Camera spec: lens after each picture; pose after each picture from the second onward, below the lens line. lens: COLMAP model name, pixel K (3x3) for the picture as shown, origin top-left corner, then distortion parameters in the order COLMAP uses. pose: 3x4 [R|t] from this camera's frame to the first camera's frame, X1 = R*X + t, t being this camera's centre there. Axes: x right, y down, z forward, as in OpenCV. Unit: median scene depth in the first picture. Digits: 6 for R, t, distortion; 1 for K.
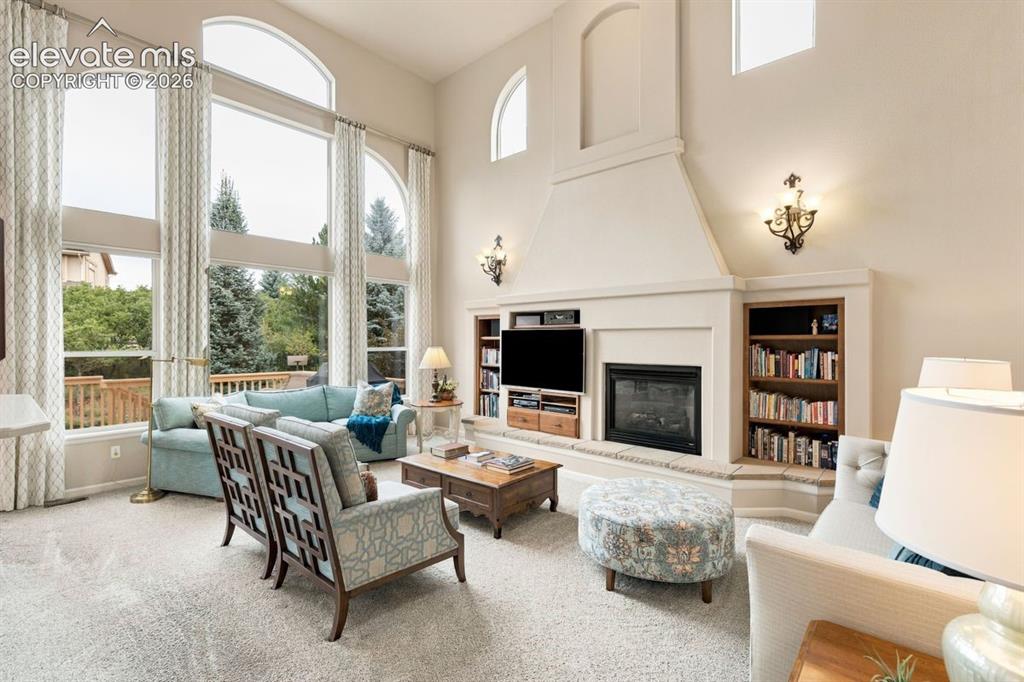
lens RADIAL K [[462.3, 0, 517.6], [0, 462.3, 342.6], [0, 0, 1]] dist [0.004821, 0.002183]
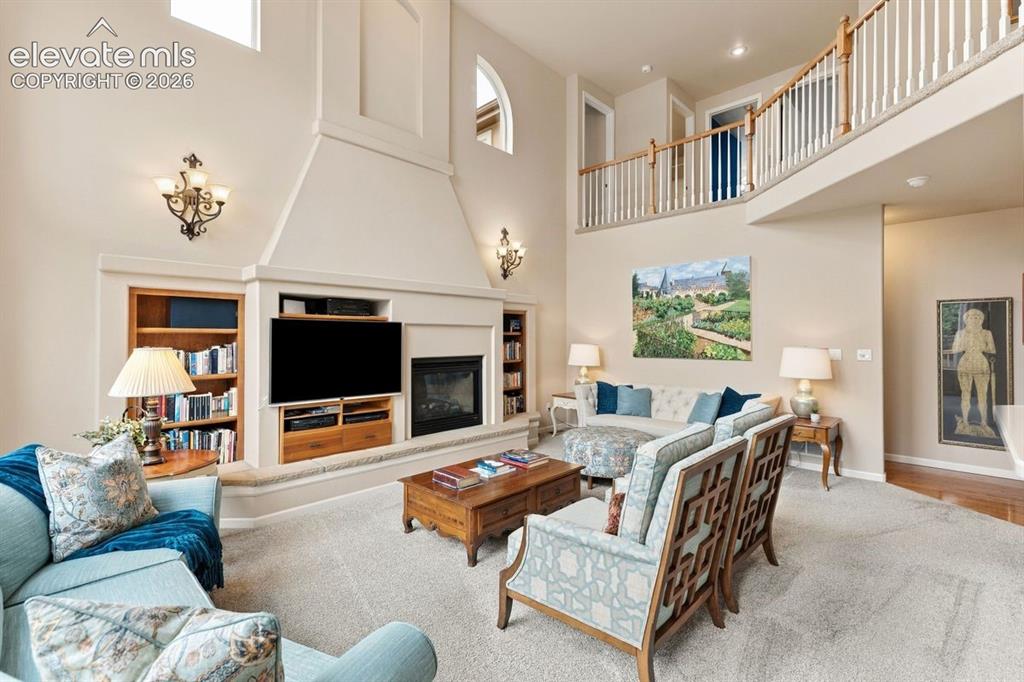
lens RADIAL K [[462.3, 0, 512.4], [0, 462.3, 333.3], [0, 0, 1]] dist [0.004821, 0.002183]
pose [[0.061768, -0.000543, 0.998090, -0.748195], [-0.004739, 0.999988, 0.000837, -0.010094], [-0.998079, -0.004782, 0.061765, 0.704668]]
